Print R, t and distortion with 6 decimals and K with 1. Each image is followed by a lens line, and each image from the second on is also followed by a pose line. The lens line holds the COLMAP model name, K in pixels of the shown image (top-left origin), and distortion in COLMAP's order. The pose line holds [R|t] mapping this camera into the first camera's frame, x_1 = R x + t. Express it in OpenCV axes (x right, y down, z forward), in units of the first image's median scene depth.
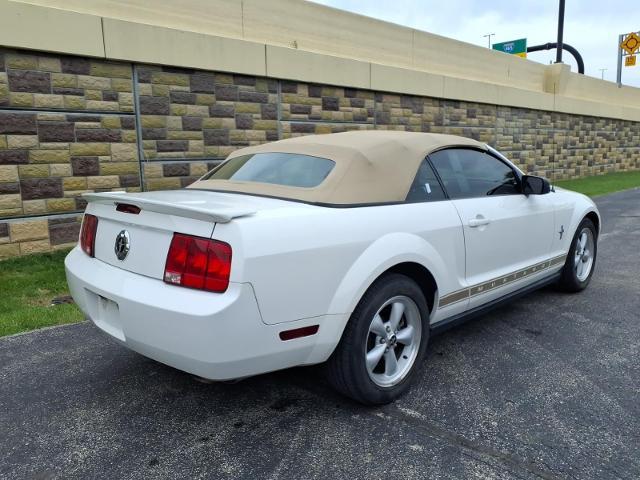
lens RADIAL K [[508.8, 0, 320.0], [0, 508.8, 240.0], [0, 0, 1]] dist [0.051072, -0.067932]
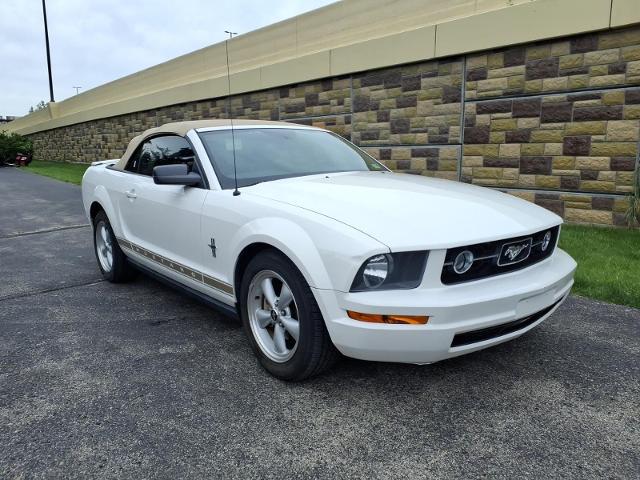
lens RADIAL K [[508.8, 0, 320.0], [0, 508.8, 240.0], [0, 0, 1]] dist [0.051072, -0.067932]
pose [[-0.098137, 0.198604, -0.975154, 0.567146], [-0.151797, 0.965430, 0.211900, -0.098808], [0.983528, 0.168821, -0.064597, 0.580624]]
